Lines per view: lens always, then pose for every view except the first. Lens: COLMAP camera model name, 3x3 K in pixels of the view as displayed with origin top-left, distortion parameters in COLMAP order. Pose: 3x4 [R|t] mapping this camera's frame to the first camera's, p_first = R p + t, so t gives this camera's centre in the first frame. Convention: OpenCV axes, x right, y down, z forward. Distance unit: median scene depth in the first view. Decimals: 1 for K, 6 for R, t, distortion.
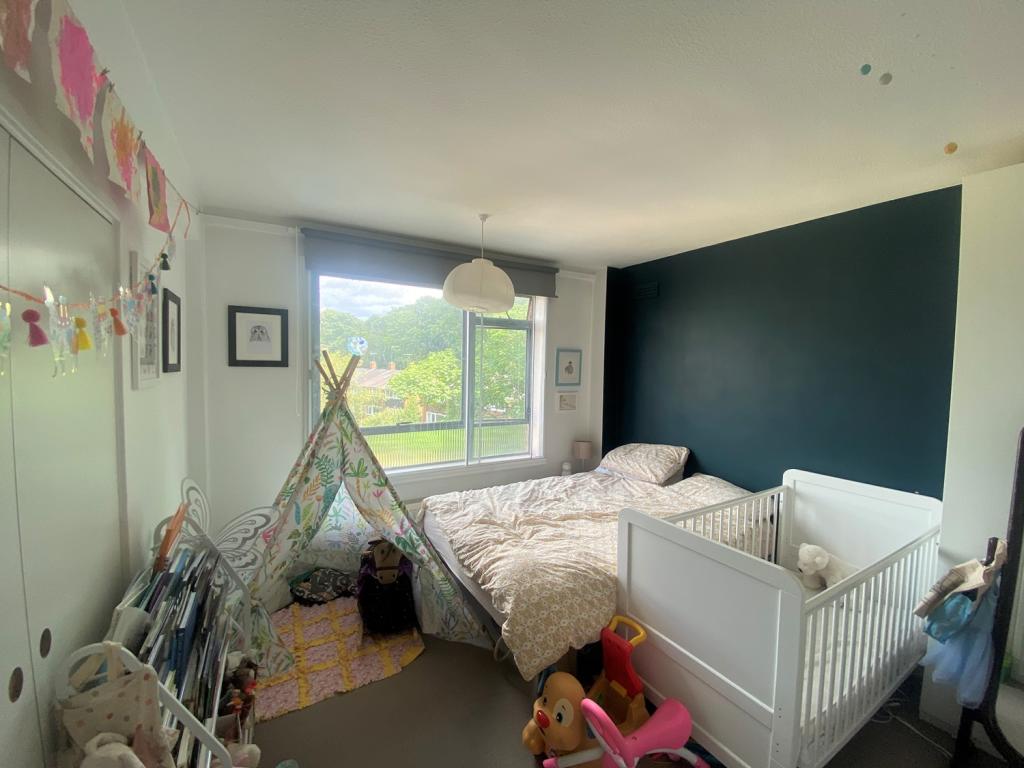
lens RADIAL K [[412.9, 0, 512.0], [0, 412.9, 384.0], [0, 0, 1]] dist [0.000199, -0.011914]
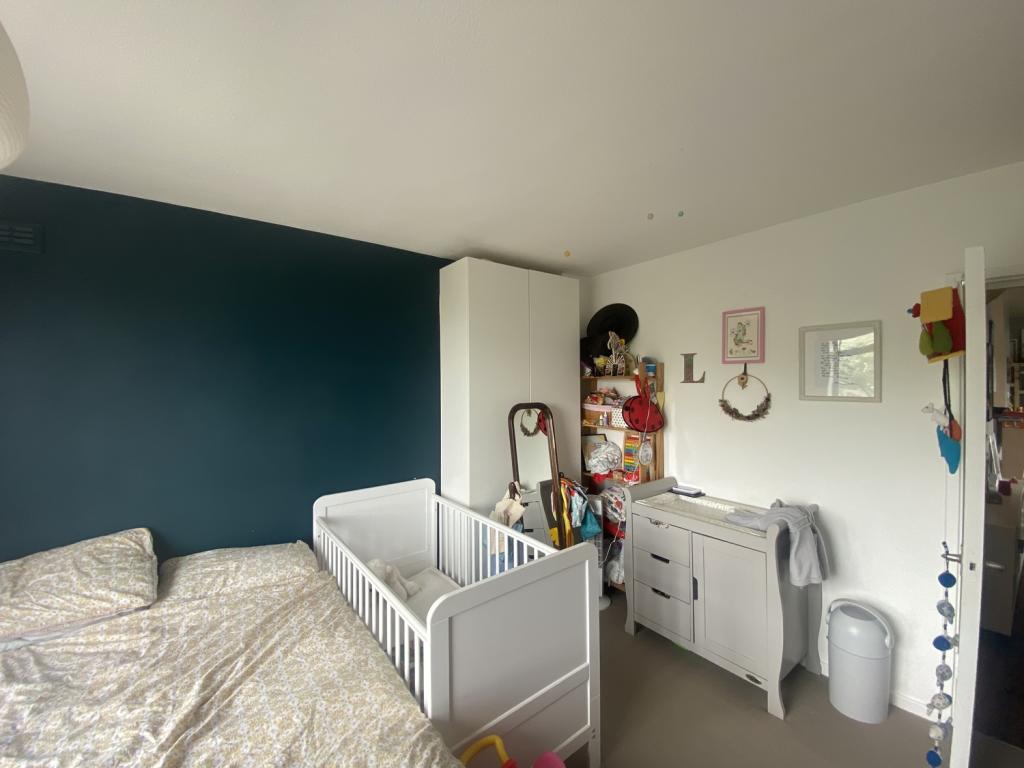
lens RADIAL K [[412.9, 0, 512.0], [0, 412.9, 384.0], [0, 0, 1]] dist [0.000199, -0.011914]
pose [[-0.139614, -0.018230, 0.990038, -0.253732], [0.054866, 0.998152, 0.026116, -0.042297], [-0.988685, 0.057966, -0.138356, 0.600988]]
